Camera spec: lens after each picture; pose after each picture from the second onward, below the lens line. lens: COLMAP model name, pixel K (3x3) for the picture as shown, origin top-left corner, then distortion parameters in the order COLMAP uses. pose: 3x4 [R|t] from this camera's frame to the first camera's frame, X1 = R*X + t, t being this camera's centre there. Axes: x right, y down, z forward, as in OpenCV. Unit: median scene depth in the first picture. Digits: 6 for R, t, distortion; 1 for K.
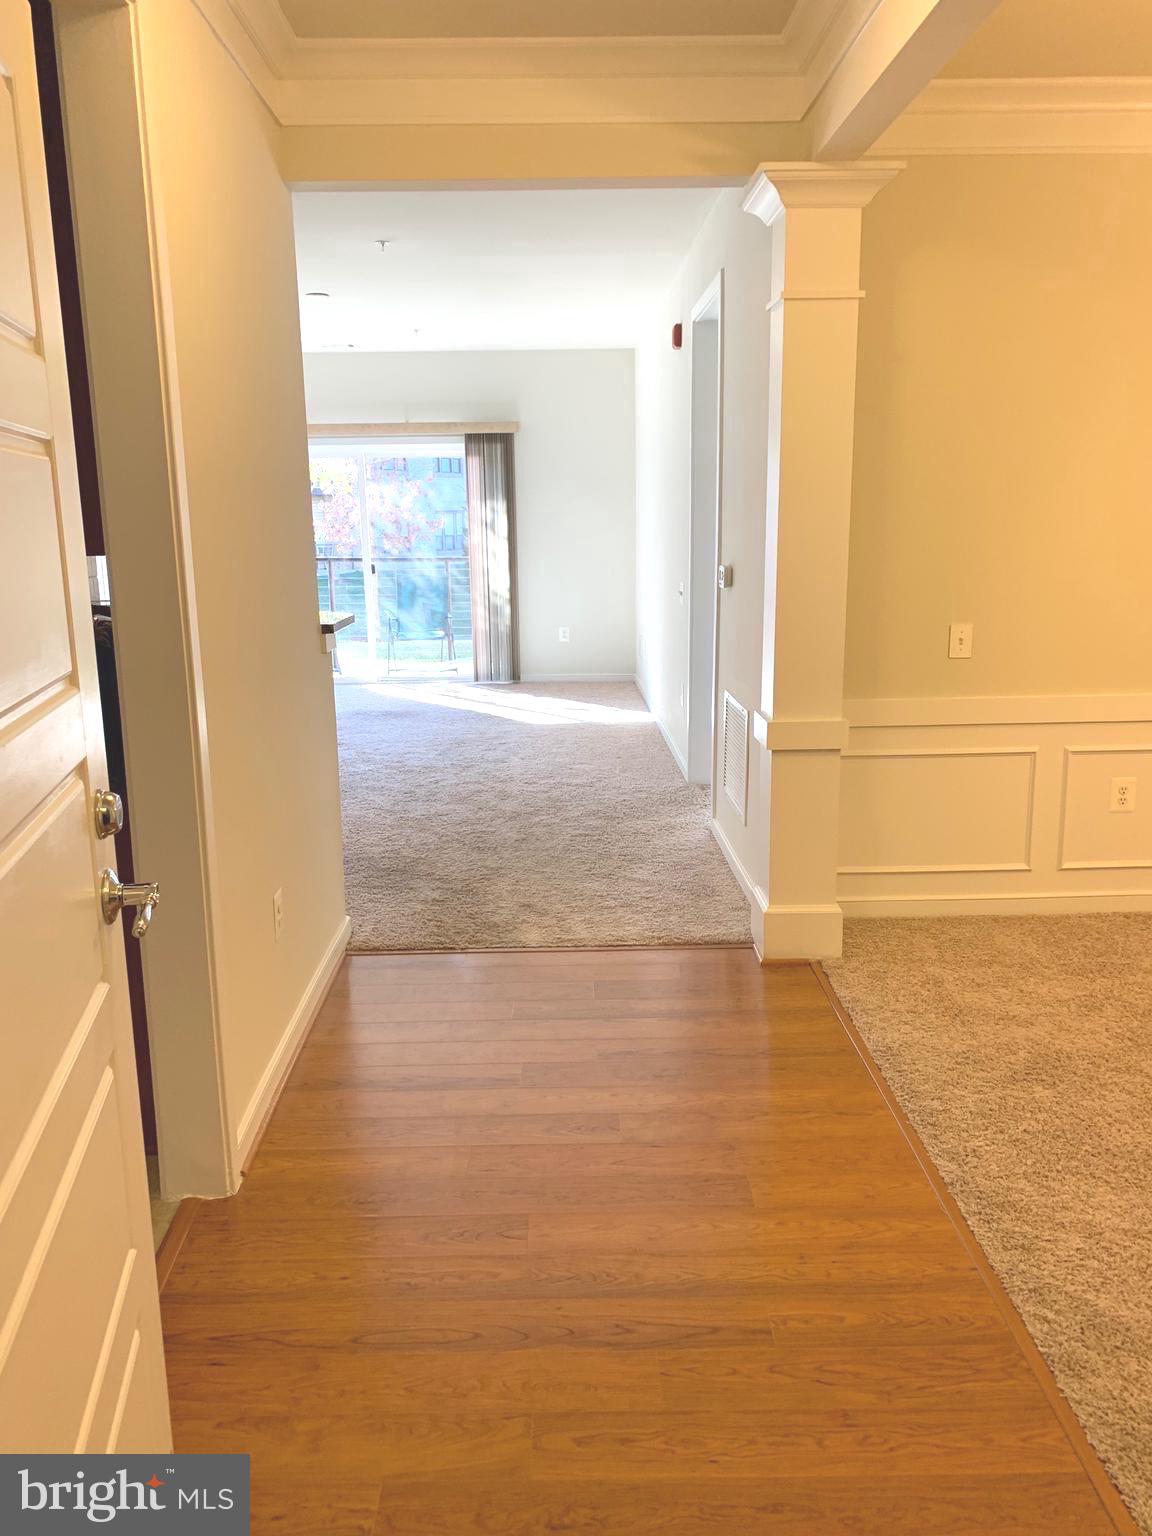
lens RADIAL K [[1173.9, 0, 576.0], [0, 1173.9, 768.0], [0, 0, 1]] dist [0.007937, -0.019369]
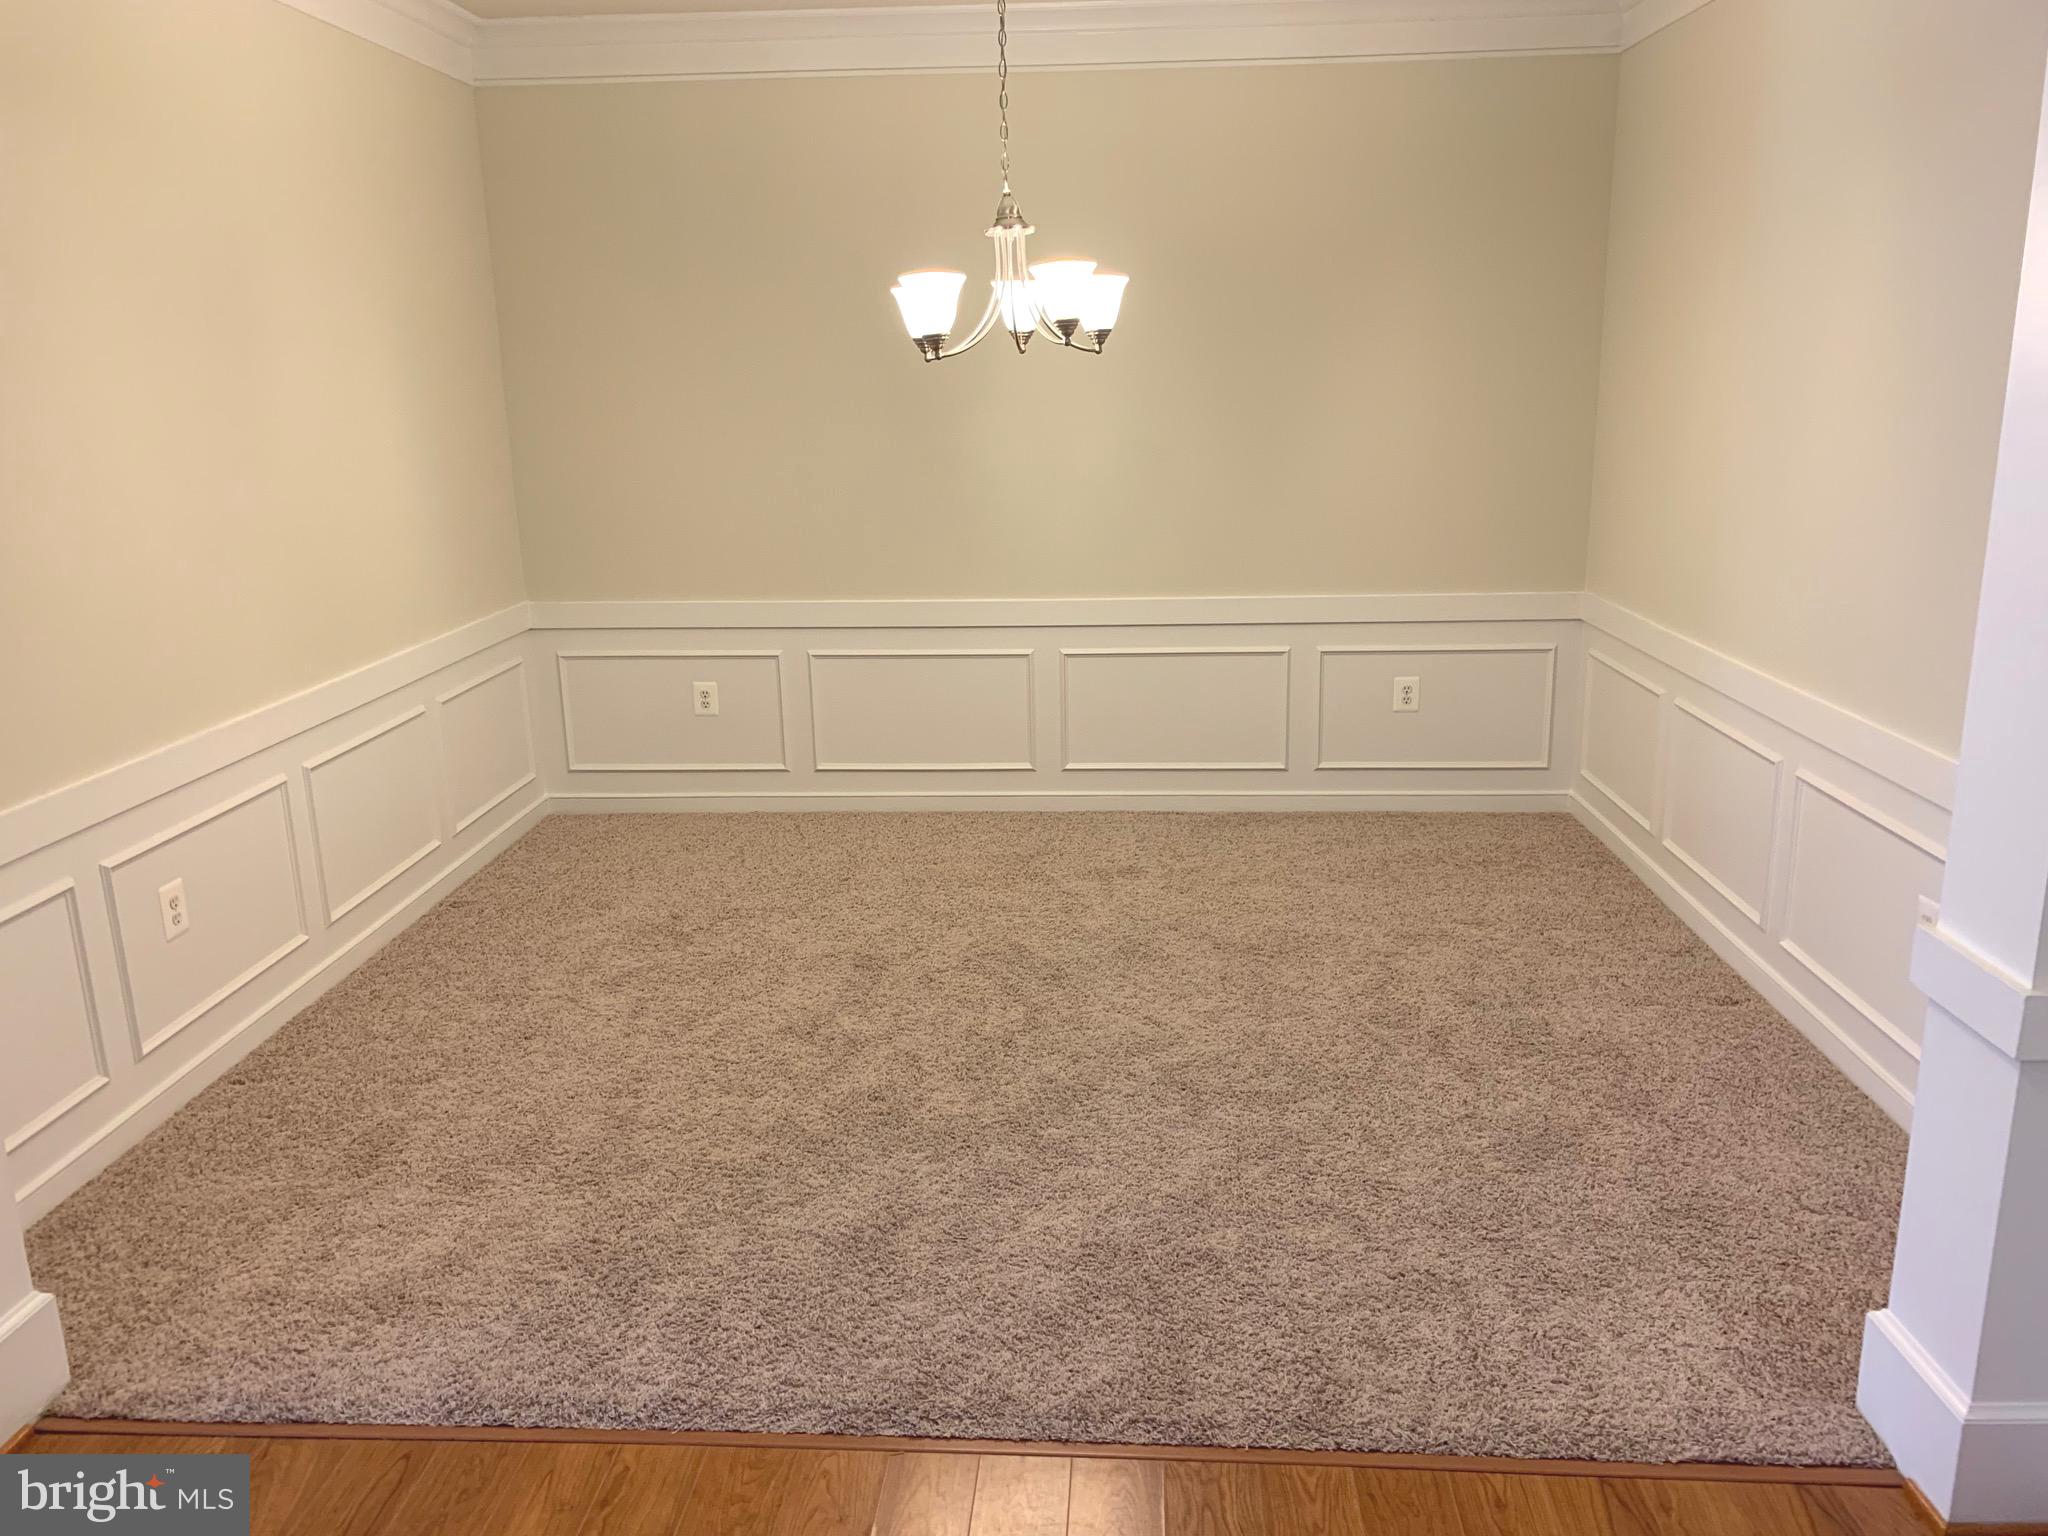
lens RADIAL K [[1565.2, 0, 1024.0], [0, 1565.2, 768.0], [0, 0, 1]] dist [0.007937, -0.019369]
pose [[0.075334, -0.230975, 0.970039, -0.332484], [0.245546, 0.947145, 0.206455, -0.123313], [-0.966453, 0.222636, 0.128067, 0.483626]]
